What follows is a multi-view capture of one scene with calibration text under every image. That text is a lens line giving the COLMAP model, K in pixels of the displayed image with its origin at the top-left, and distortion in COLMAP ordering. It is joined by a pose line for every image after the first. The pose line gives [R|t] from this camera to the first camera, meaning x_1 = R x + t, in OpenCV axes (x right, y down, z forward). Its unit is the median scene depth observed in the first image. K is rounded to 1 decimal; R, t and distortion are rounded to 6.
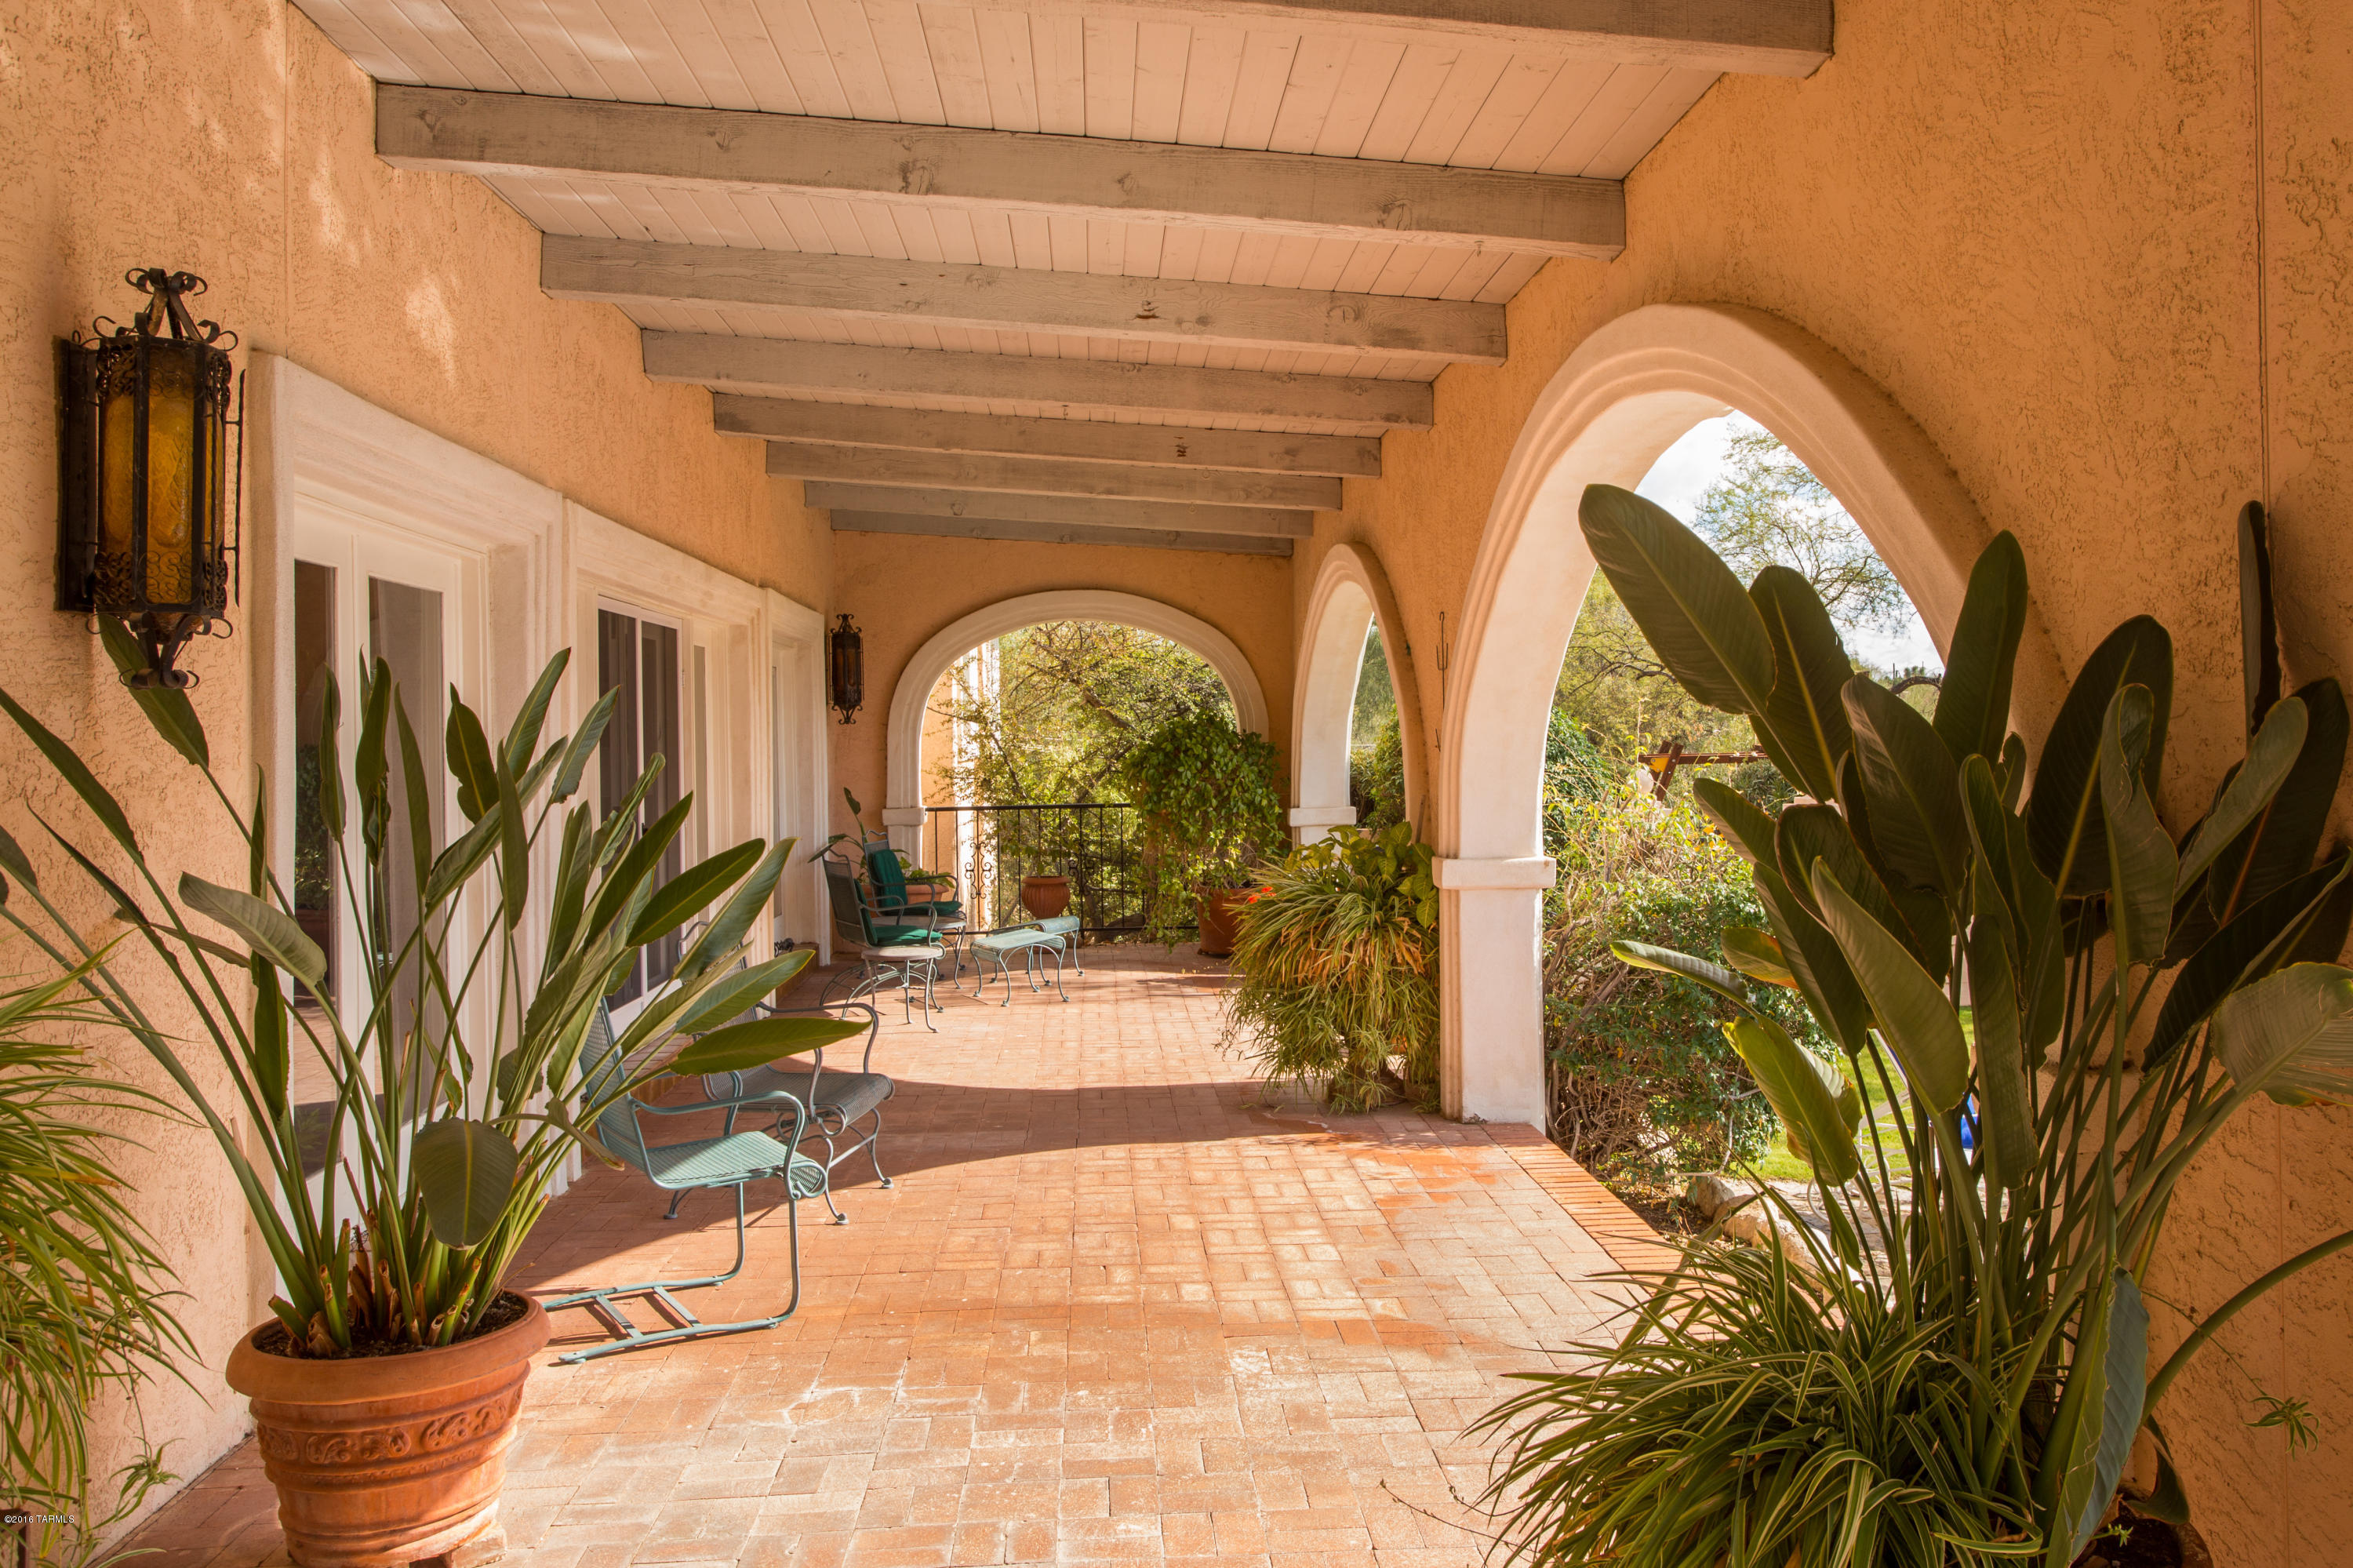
lens RADIAL K [[1840.9, 0, 1176.3], [0, 1840.9, 779.3], [0, 0, 1]] dist [0.001504, 0.000038]
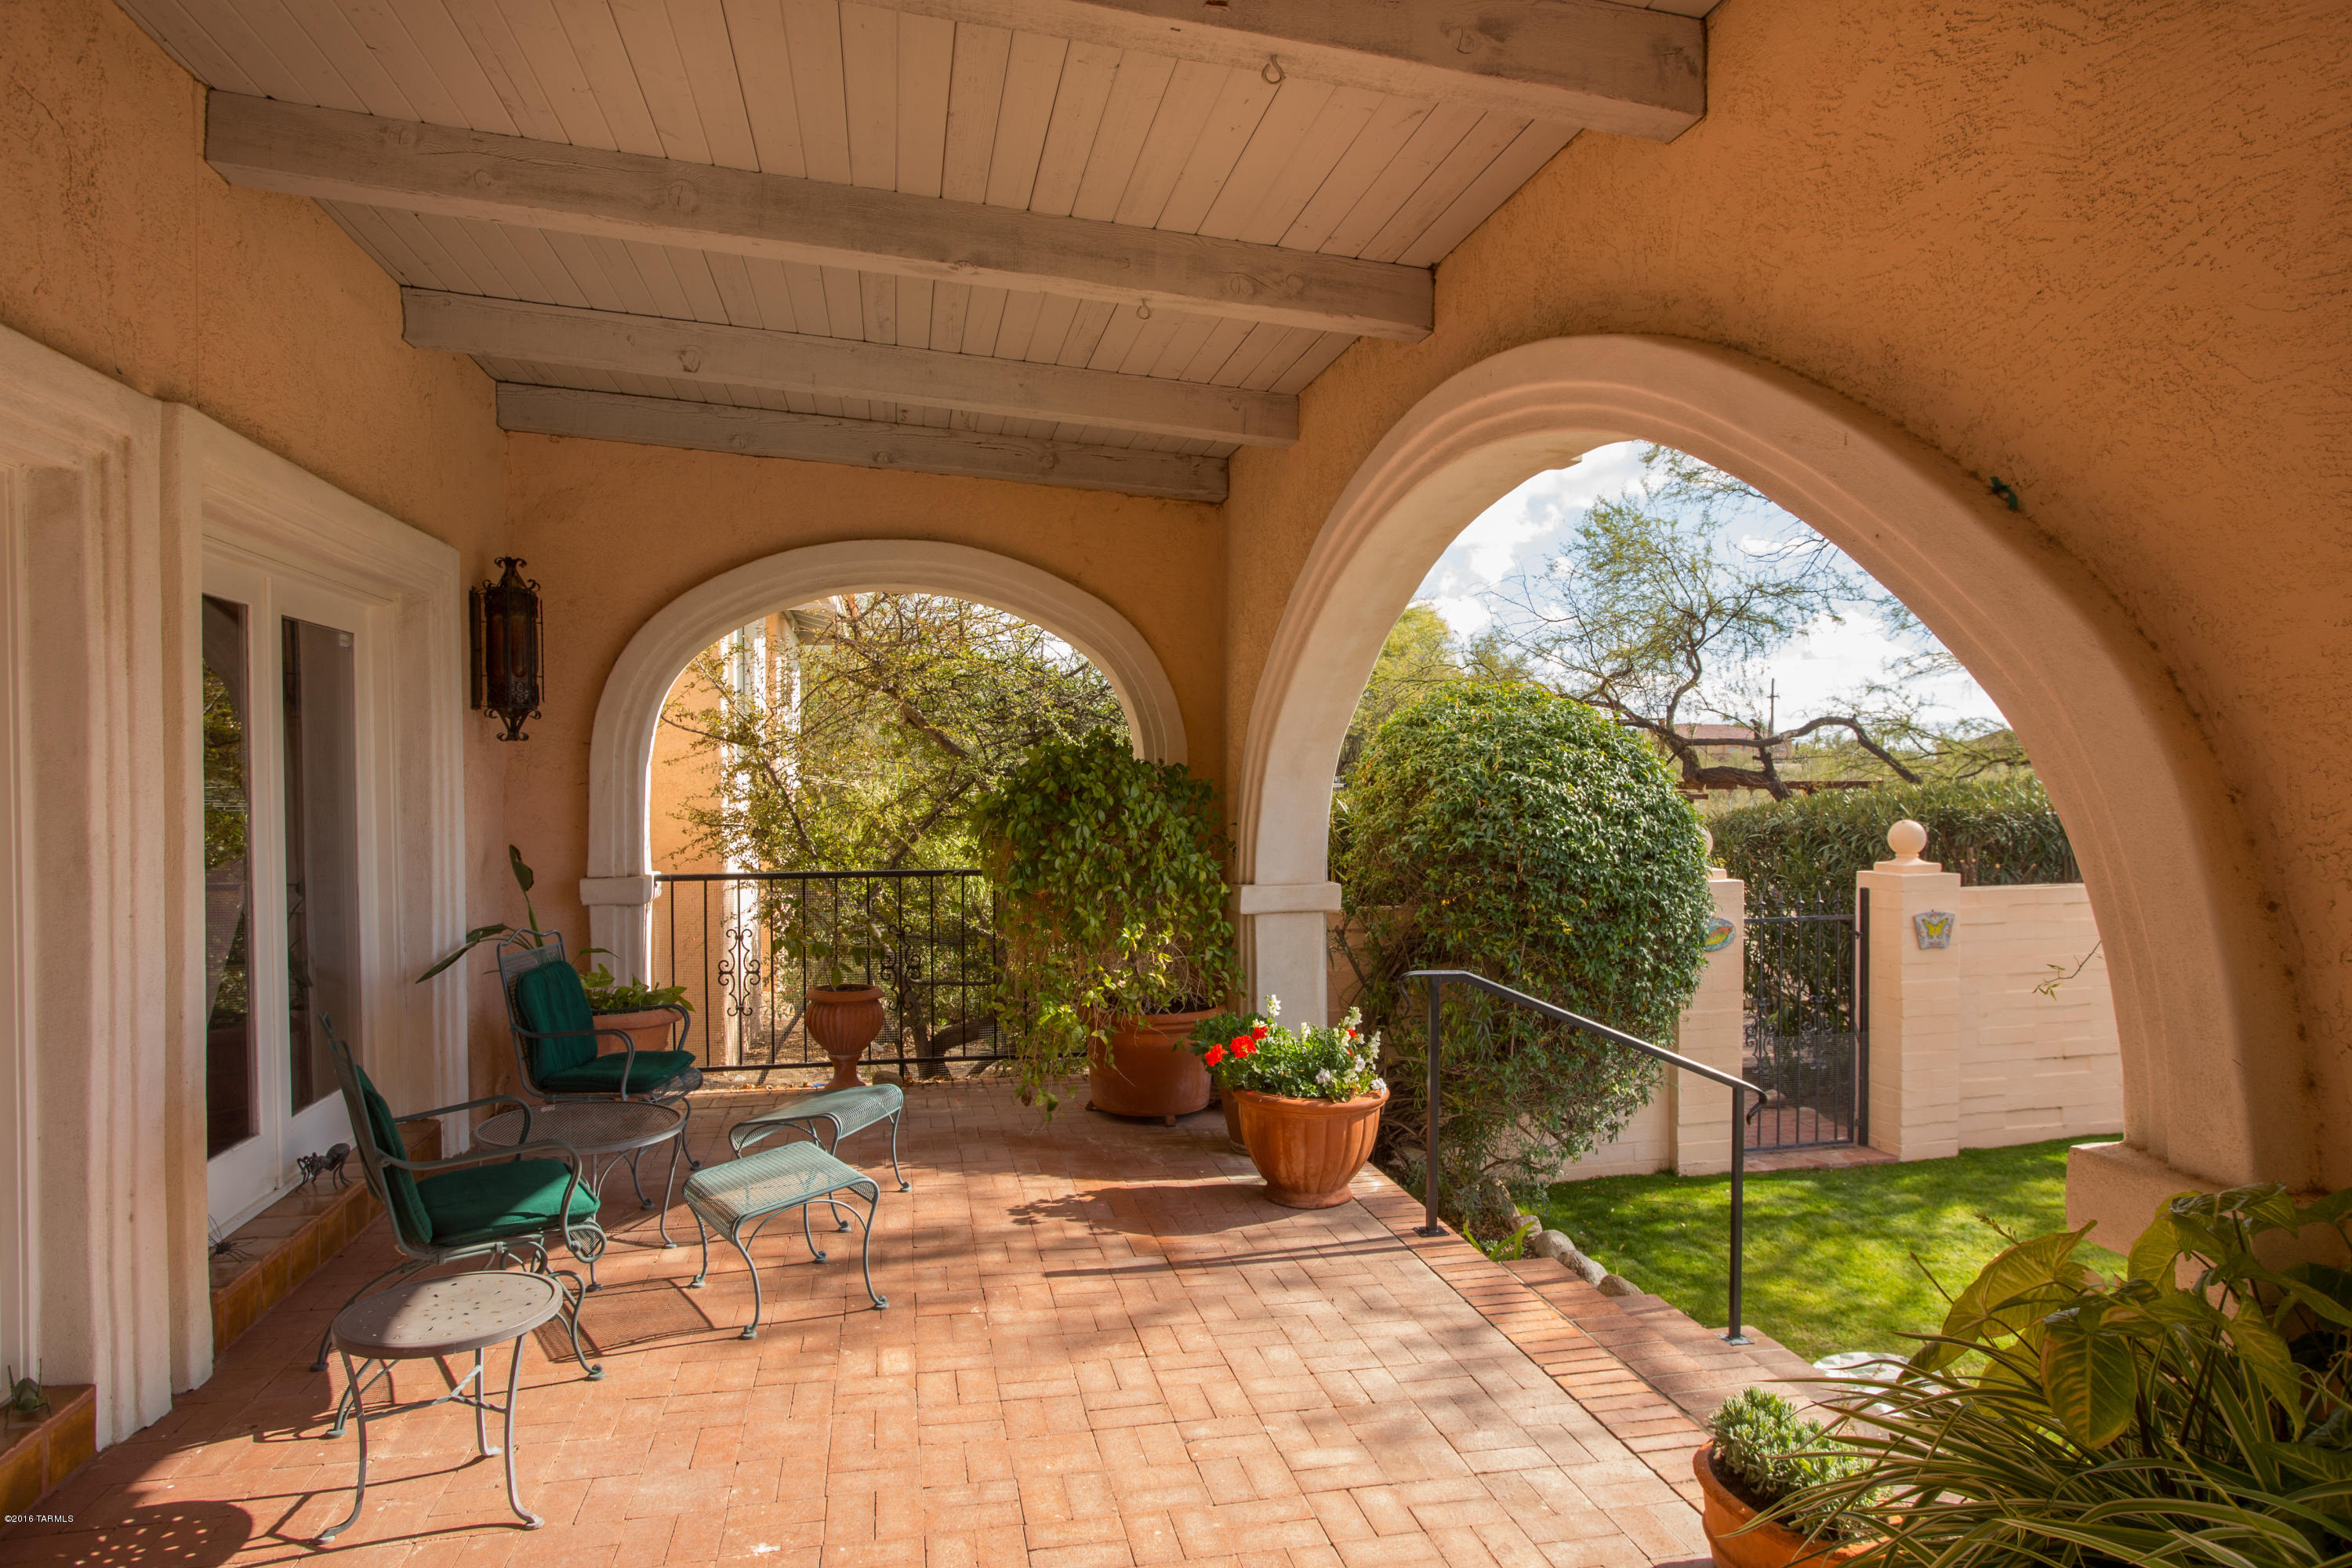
lens RADIAL K [[1510.5, 0, 1173.2], [0, 1510.5, 830.8], [0, 0, 1]] dist [-0.039152, -0.000063]
pose [[0.990522, 0.008379, 0.137101, -0.030102], [-0.010305, 0.999858, 0.013339, -0.008970], [-0.136970, -0.014626, 0.990467, 0.464412]]
